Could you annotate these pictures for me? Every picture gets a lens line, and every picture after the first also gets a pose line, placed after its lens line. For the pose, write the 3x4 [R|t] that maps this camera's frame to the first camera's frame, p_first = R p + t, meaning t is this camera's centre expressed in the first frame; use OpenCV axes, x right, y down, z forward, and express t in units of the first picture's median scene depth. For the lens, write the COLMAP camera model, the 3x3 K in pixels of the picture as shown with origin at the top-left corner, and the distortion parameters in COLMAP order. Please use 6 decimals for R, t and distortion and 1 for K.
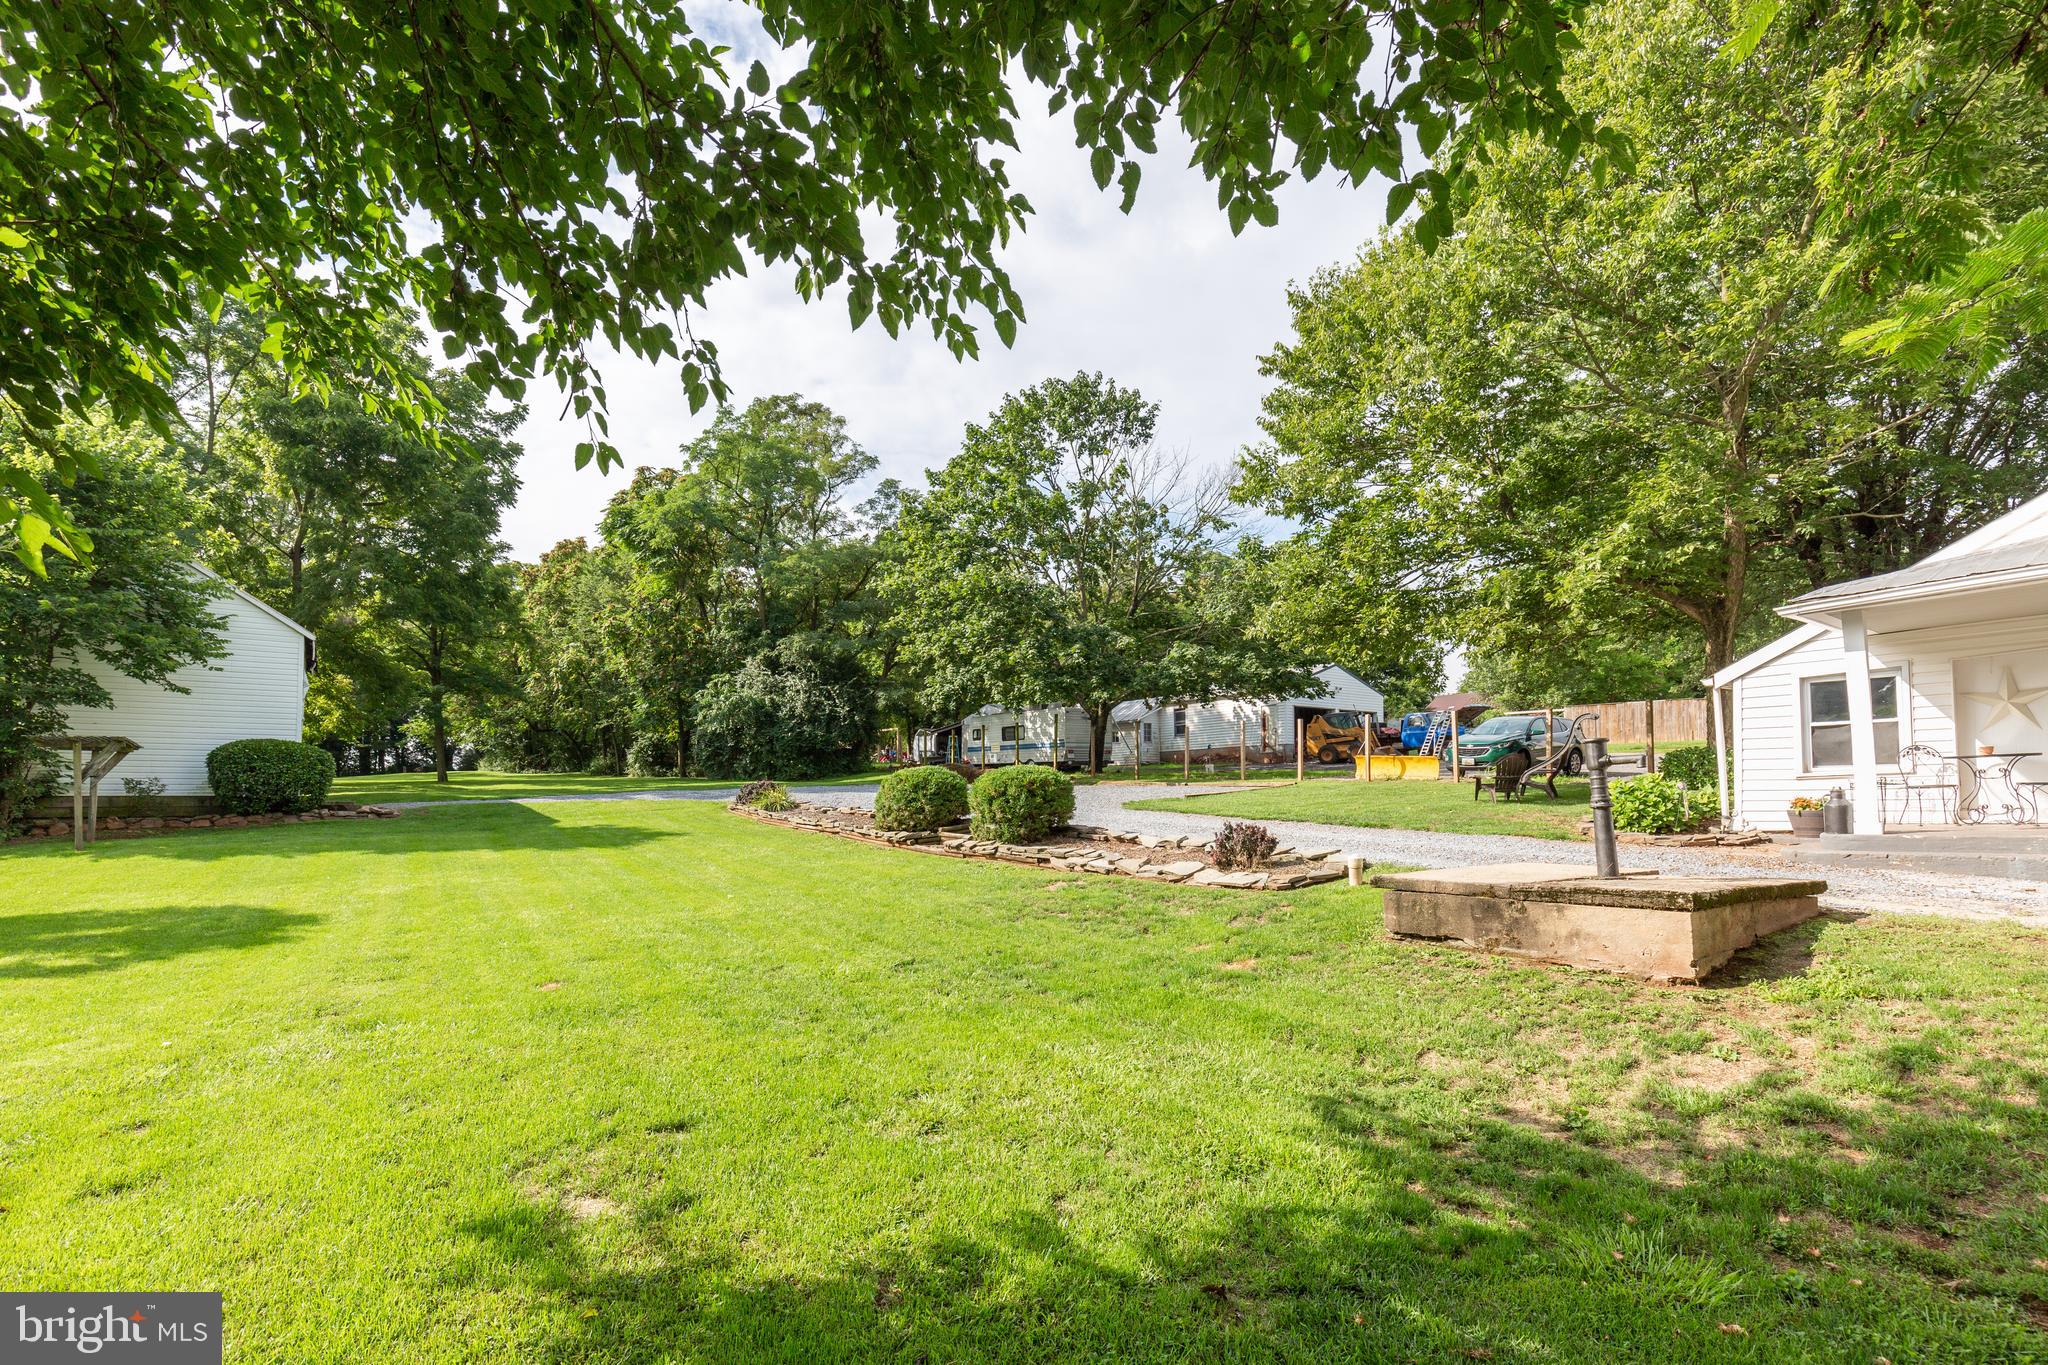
lens RADIAL K [[933.0, 0, 1030.0], [0, 933.0, 732.2], [0, 0, 1]] dist [0.004315, -0.000954]
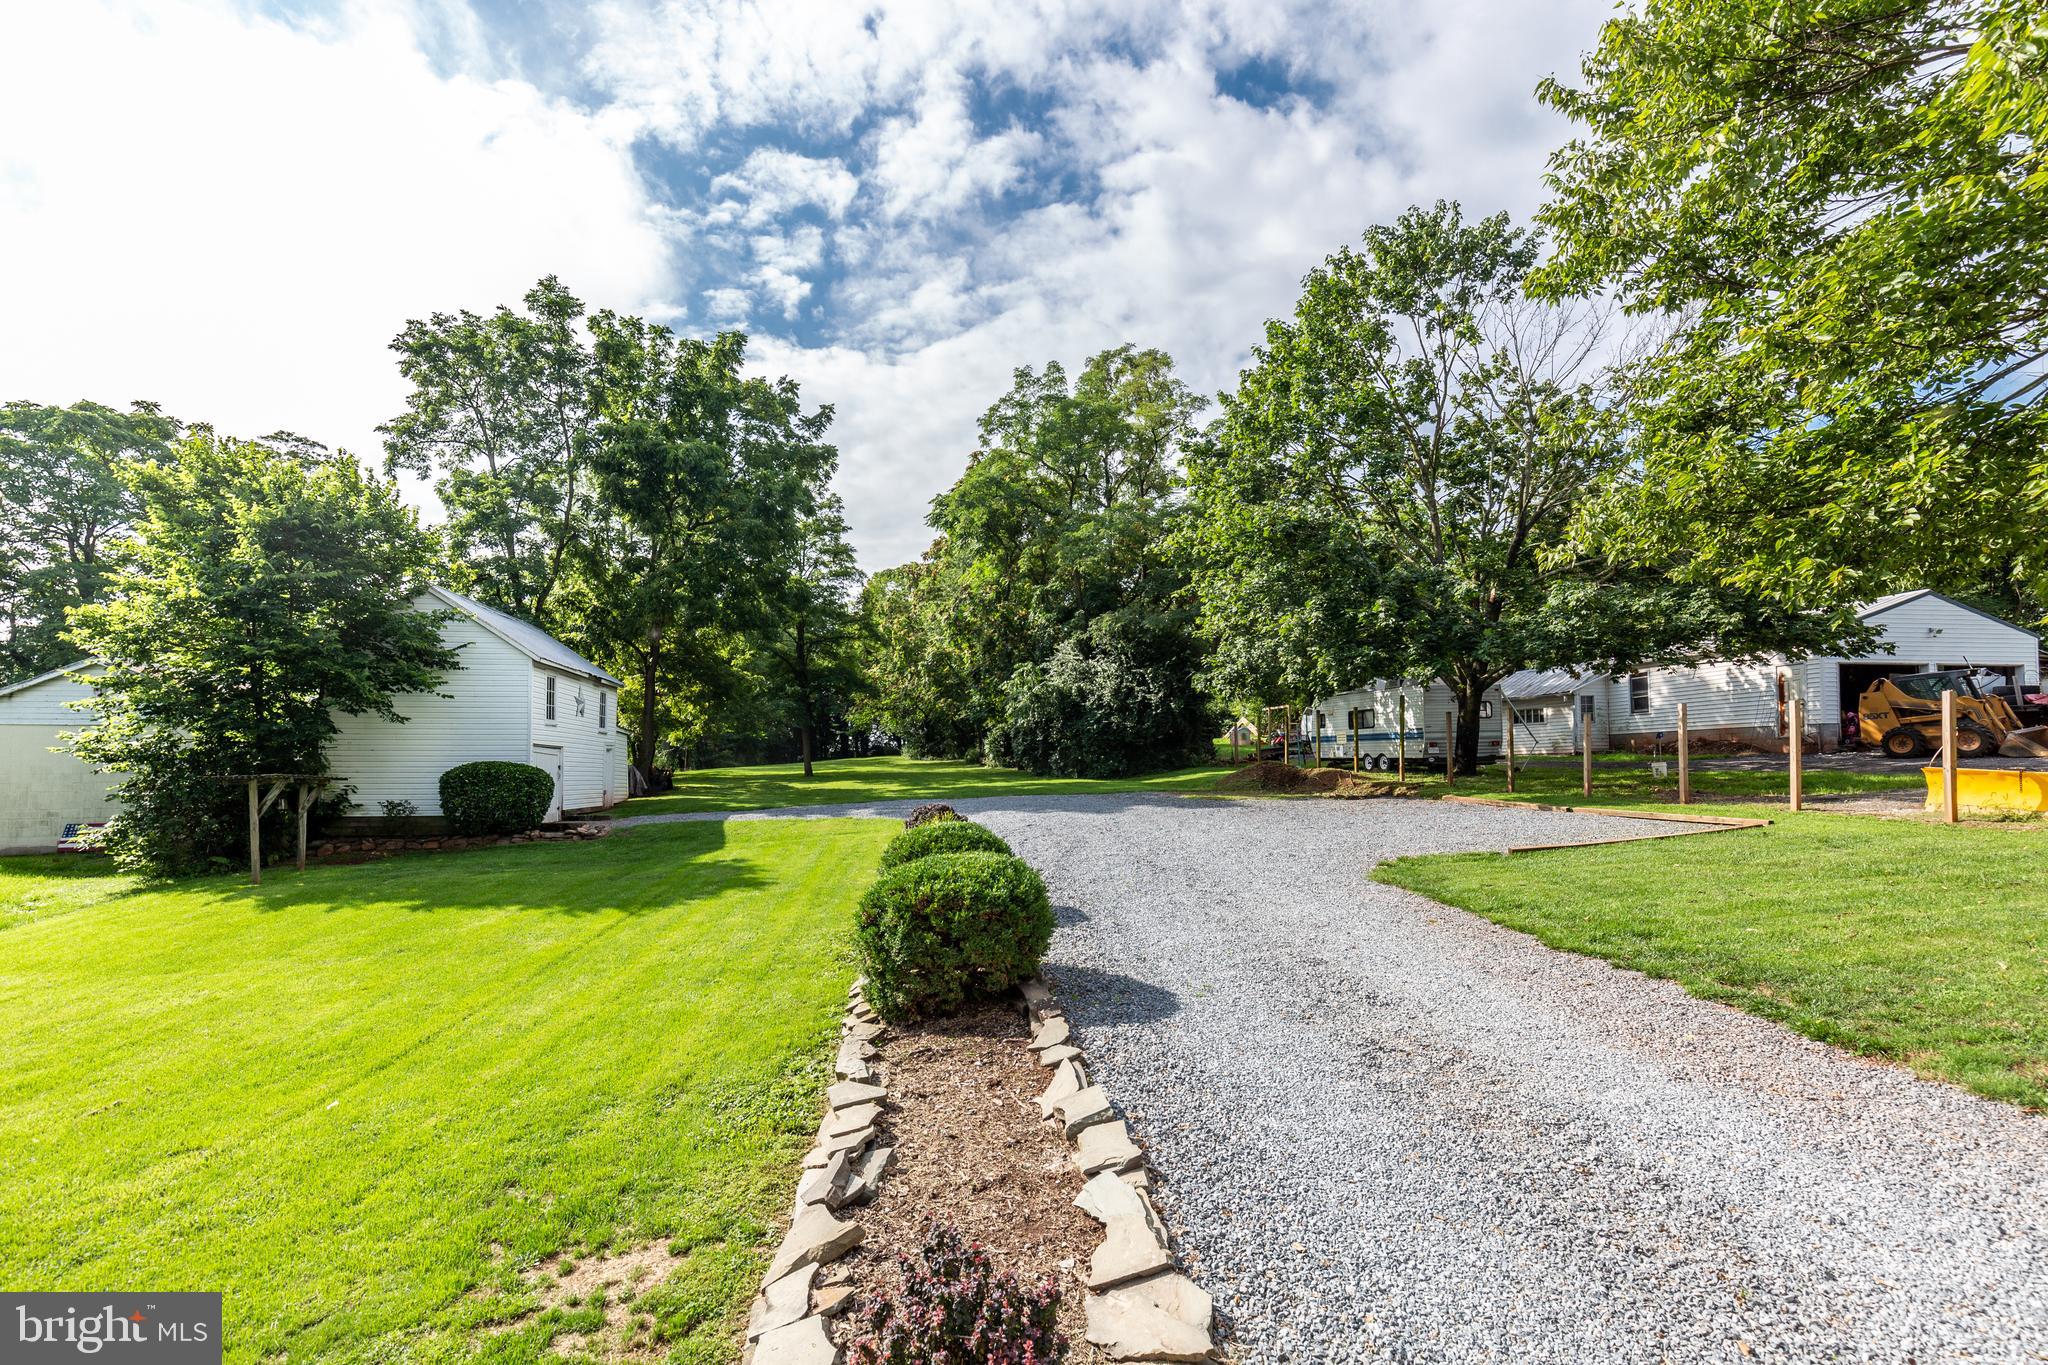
lens RADIAL K [[933.0, 0, 1024.1], [0, 933.0, 724.2], [0, 0, 1]] dist [0.004315, -0.000954]
pose [[0.885883, -0.022675, -0.463353, 0.093928], [0.032839, 0.999364, 0.013880, -0.015160], [0.462744, -0.027512, 0.886065, 0.193743]]
